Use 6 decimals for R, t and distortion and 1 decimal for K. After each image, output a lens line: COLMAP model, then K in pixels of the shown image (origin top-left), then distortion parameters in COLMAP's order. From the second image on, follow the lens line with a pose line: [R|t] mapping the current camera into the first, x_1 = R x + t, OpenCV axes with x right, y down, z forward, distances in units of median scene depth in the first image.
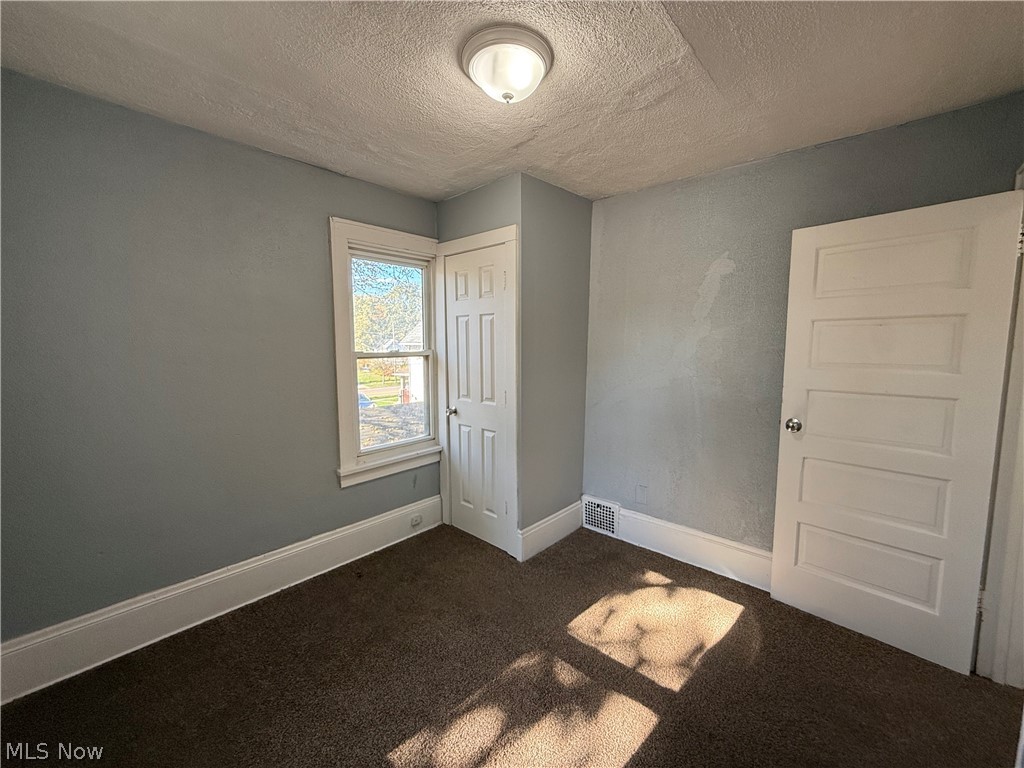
lens RADIAL K [[407.9, 0, 515.8], [0, 407.9, 381.9], [0, 0, 1]] dist [0.000383, 0.000133]
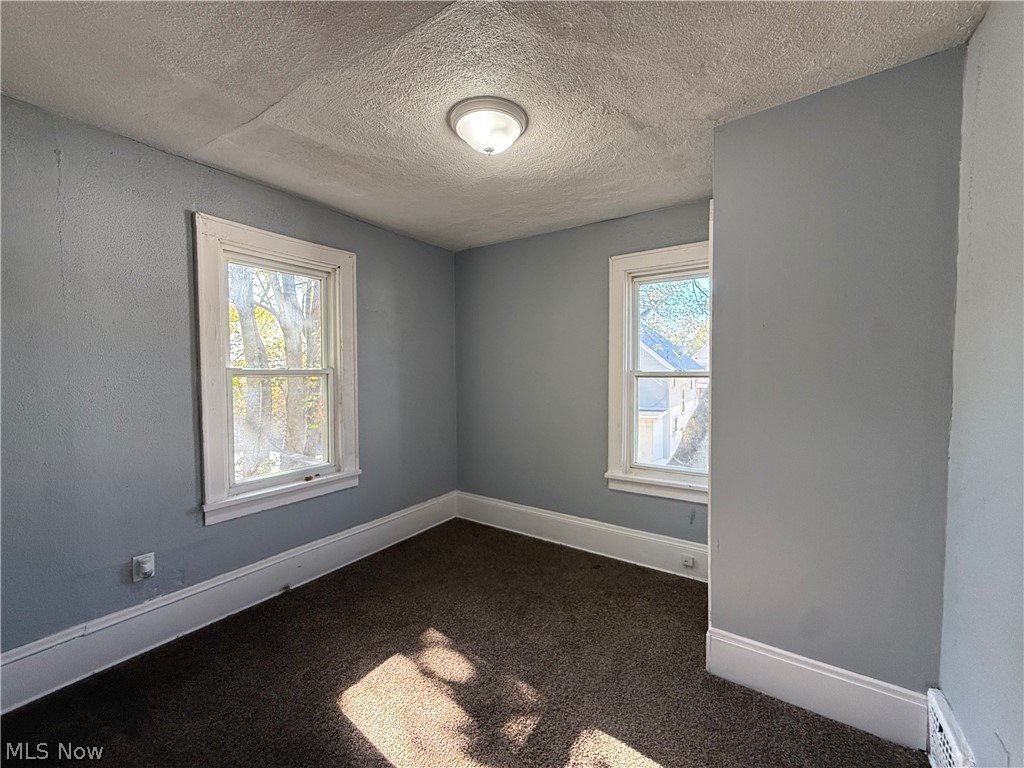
lens RADIAL K [[407.9, 0, 508.9], [0, 407.9, 385.5], [0, 0, 1]] dist [0.000383, 0.000133]
pose [[0.122584, 0.034834, -0.991847, 0.694074], [-0.090533, 0.995610, 0.023777, -0.032084], [0.988320, 0.086880, 0.125199, 0.575396]]
